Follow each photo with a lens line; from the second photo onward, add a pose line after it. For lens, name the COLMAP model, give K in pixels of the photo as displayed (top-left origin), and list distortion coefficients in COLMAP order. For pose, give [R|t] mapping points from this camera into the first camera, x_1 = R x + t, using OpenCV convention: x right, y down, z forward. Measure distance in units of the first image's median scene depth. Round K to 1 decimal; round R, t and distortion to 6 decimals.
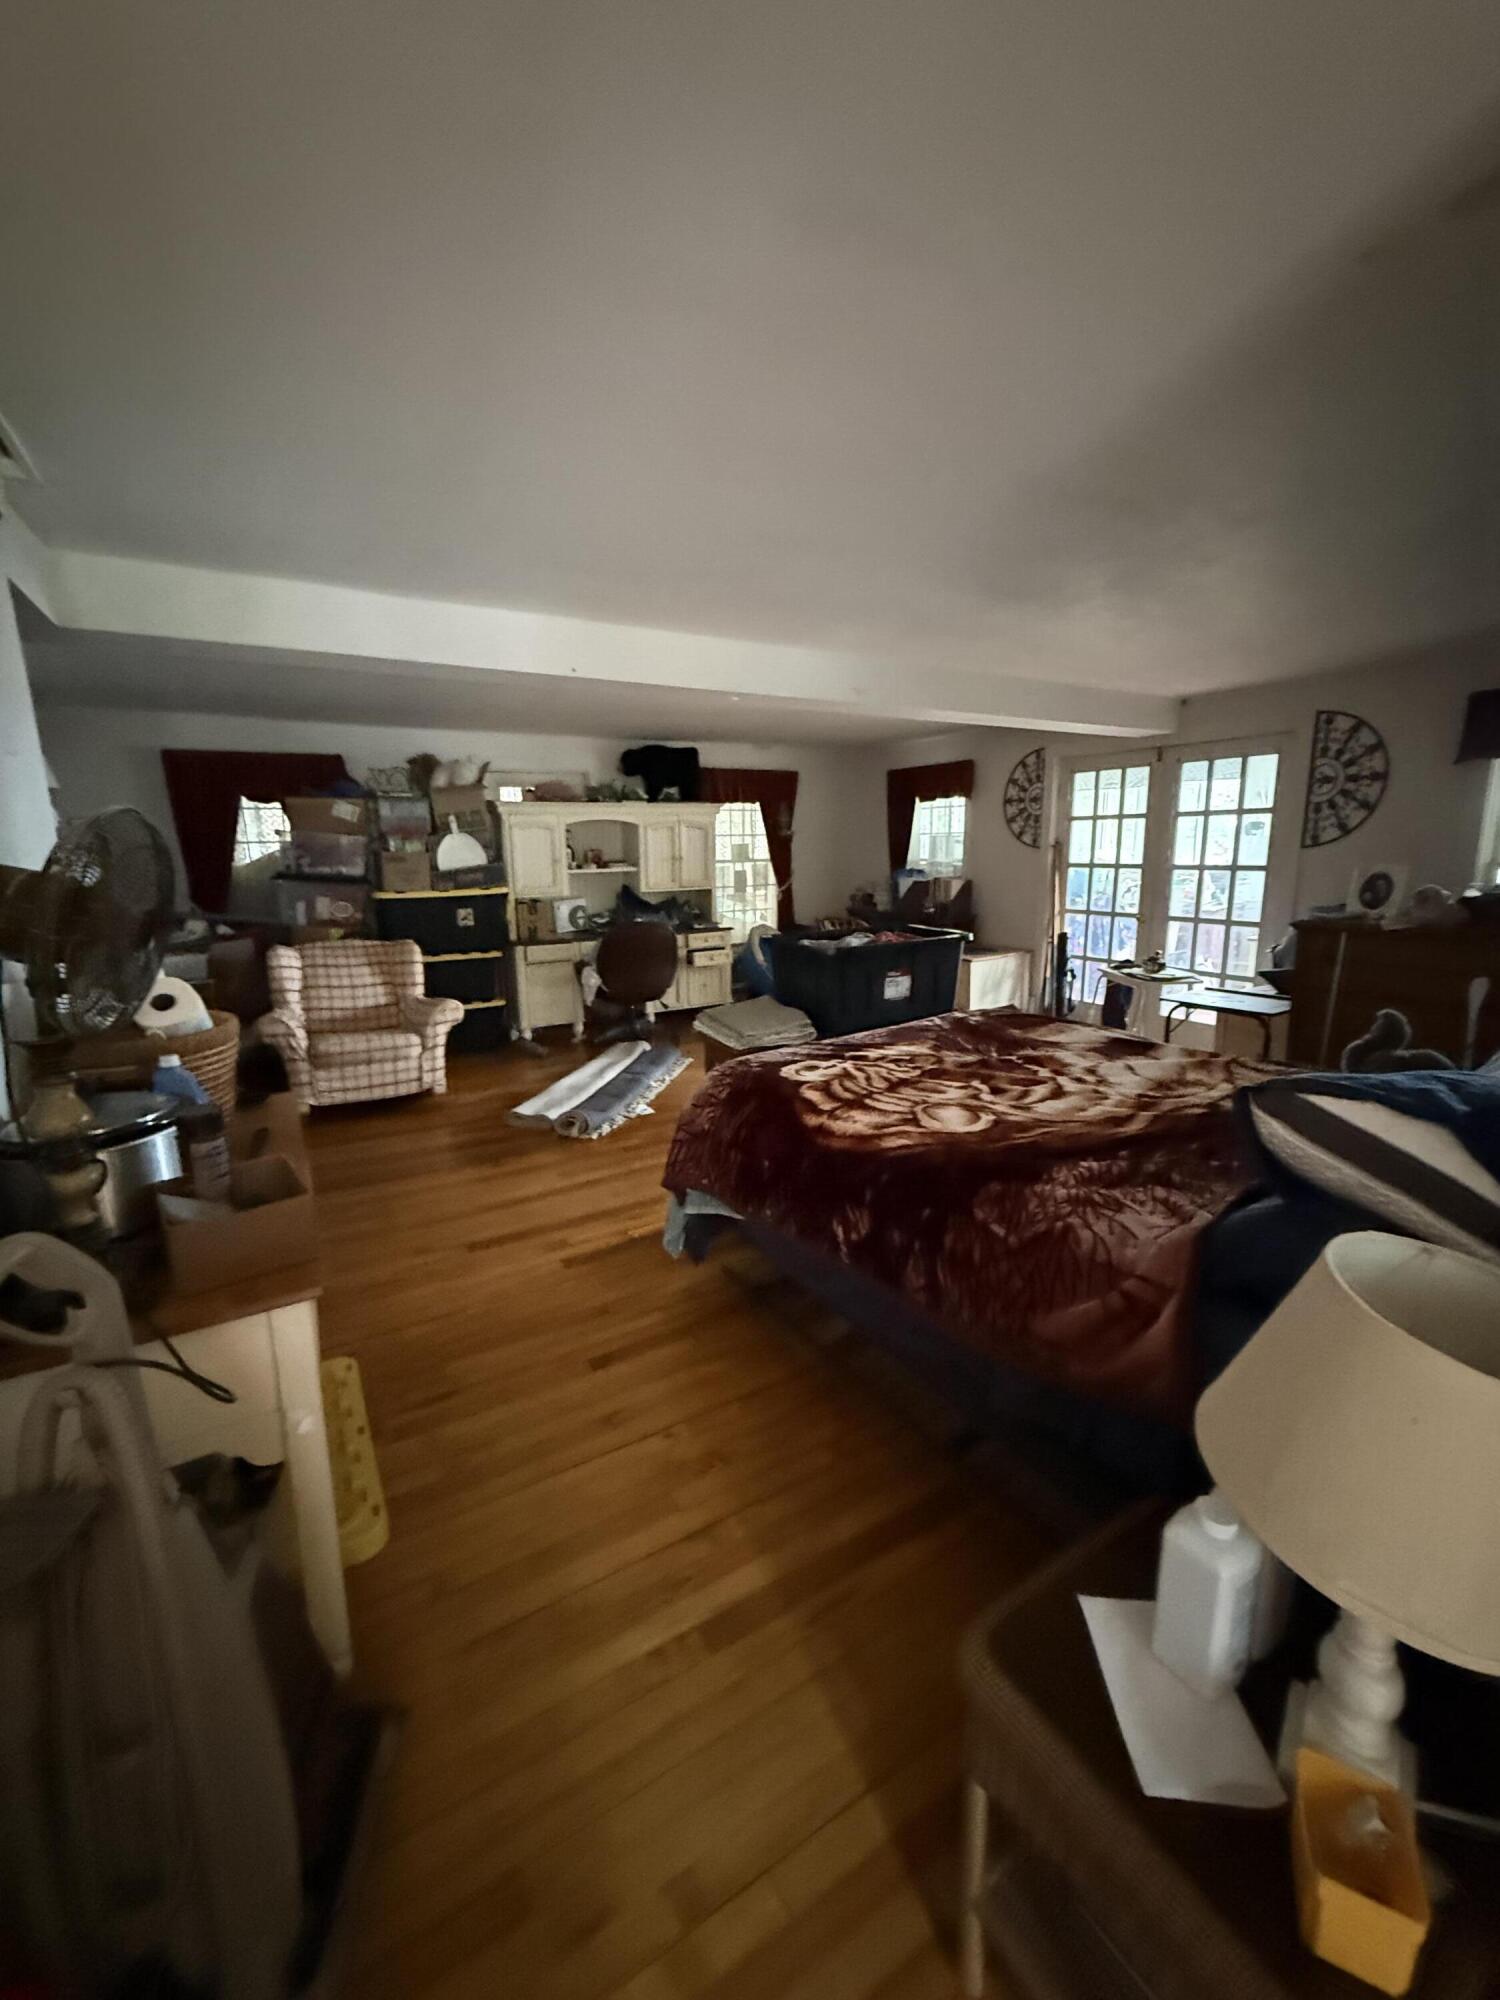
lens RADIAL K [[800.5, 0, 751.7], [0, 800.5, 1008.8], [0, 0, 1]] dist [-0.003797, -0.000131]
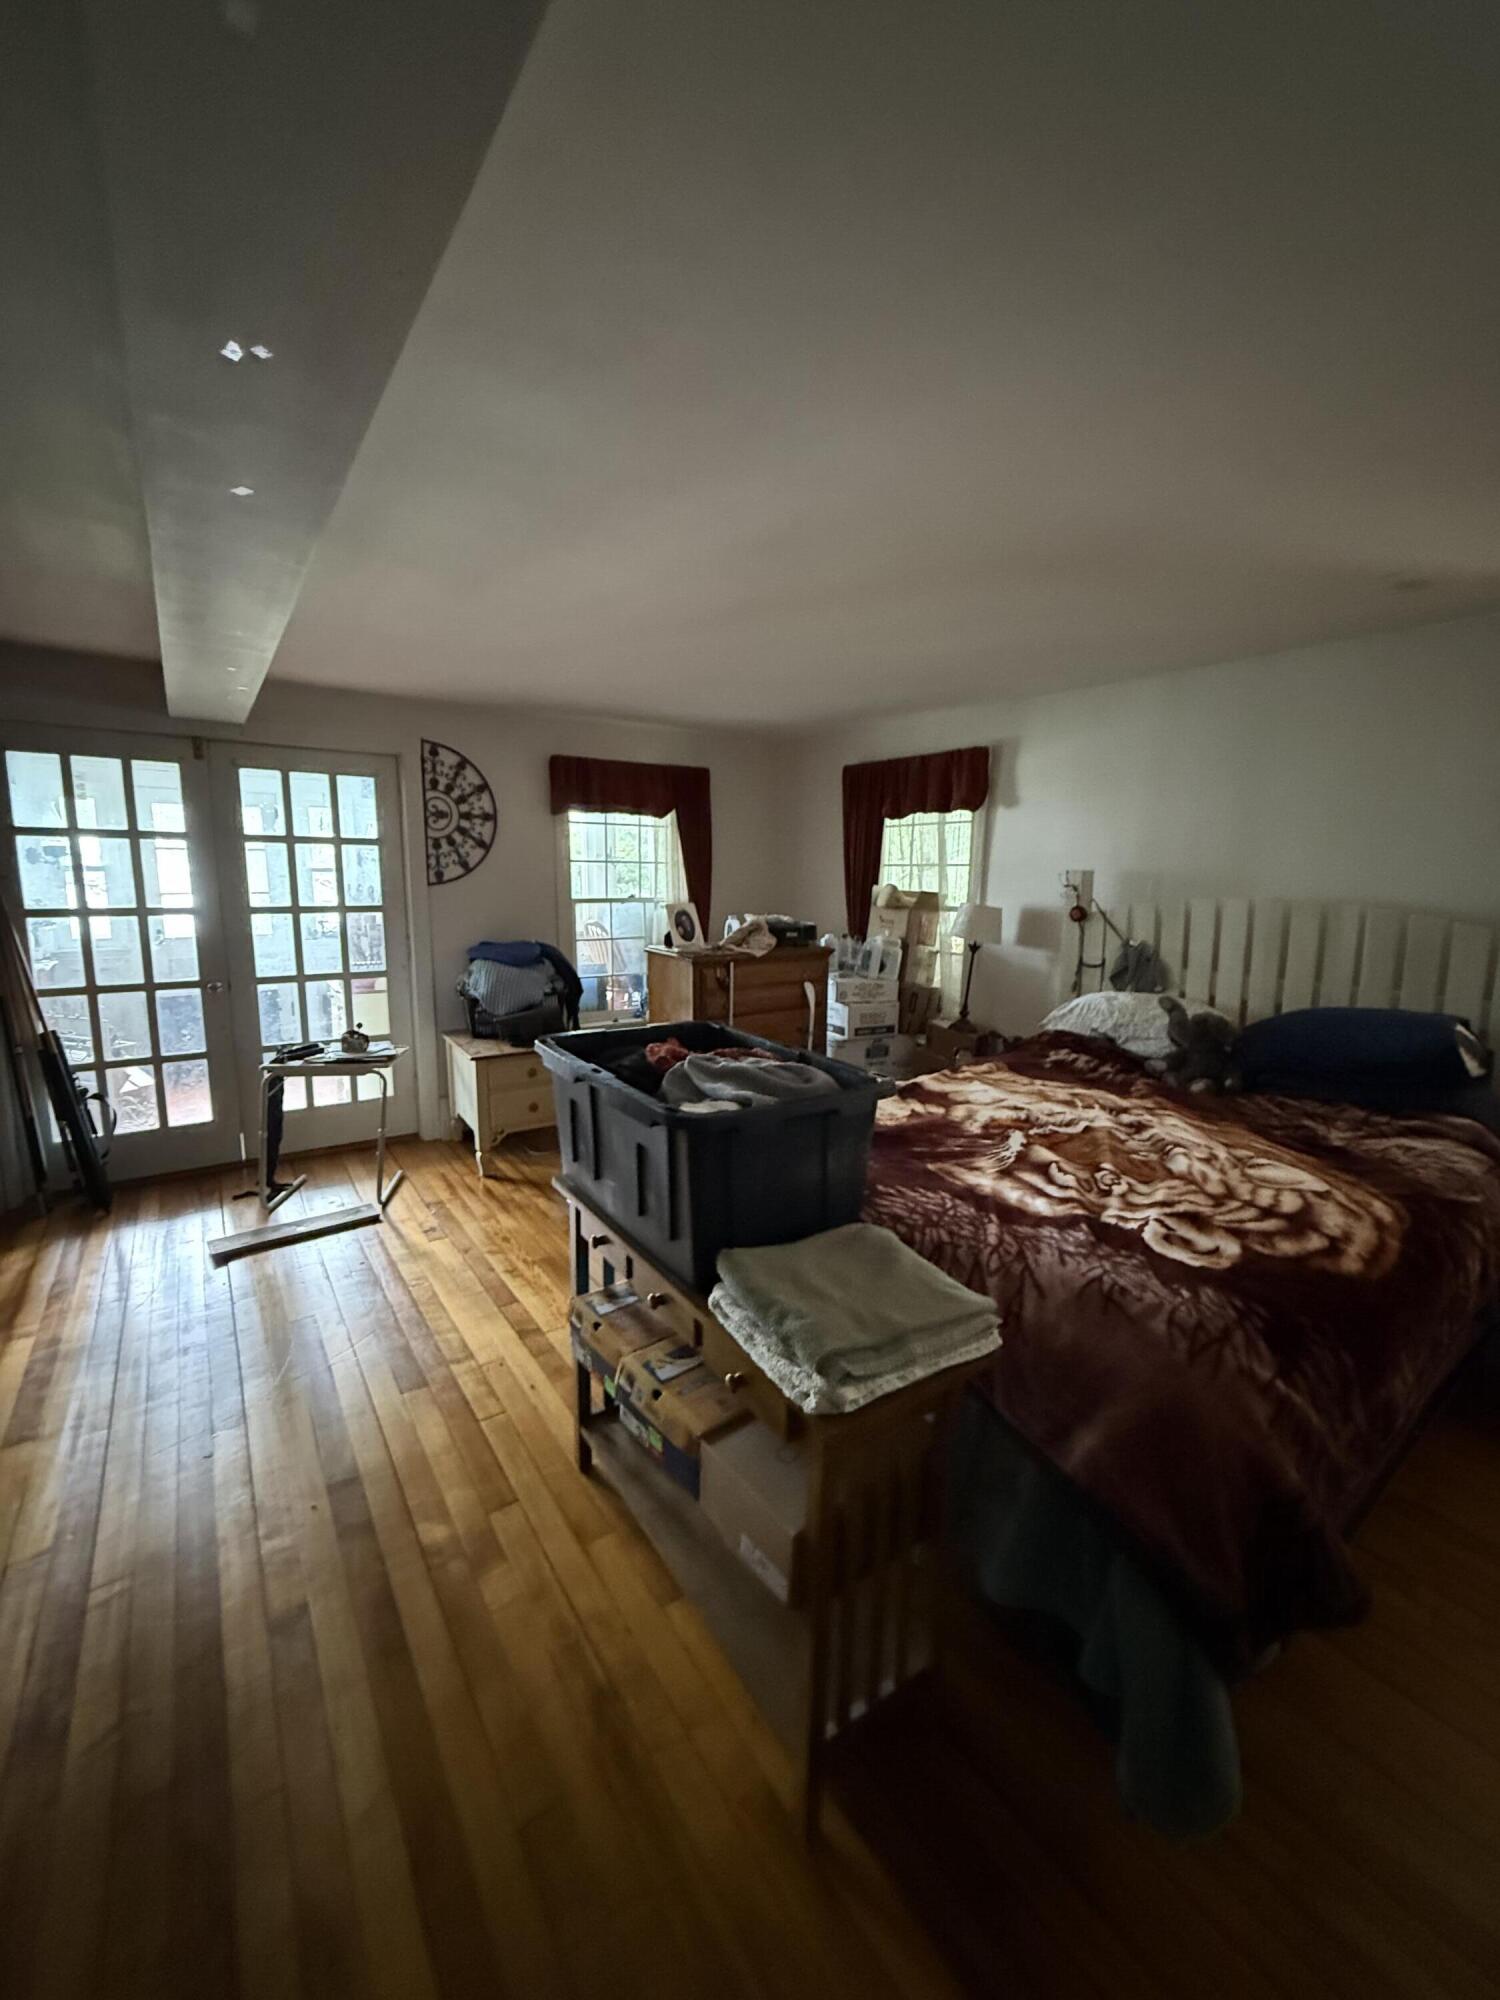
lens RADIAL K [[800.5, 0, 754.3], [0, 800.5, 995.3], [0, 0, 1]] dist [-0.003797, -0.000131]
pose [[-0.075599, -0.131065, 0.988487, -0.275109], [0.188710, 0.971529, 0.143249, -0.146813], [-0.979119, 0.197367, -0.048714, 0.735898]]
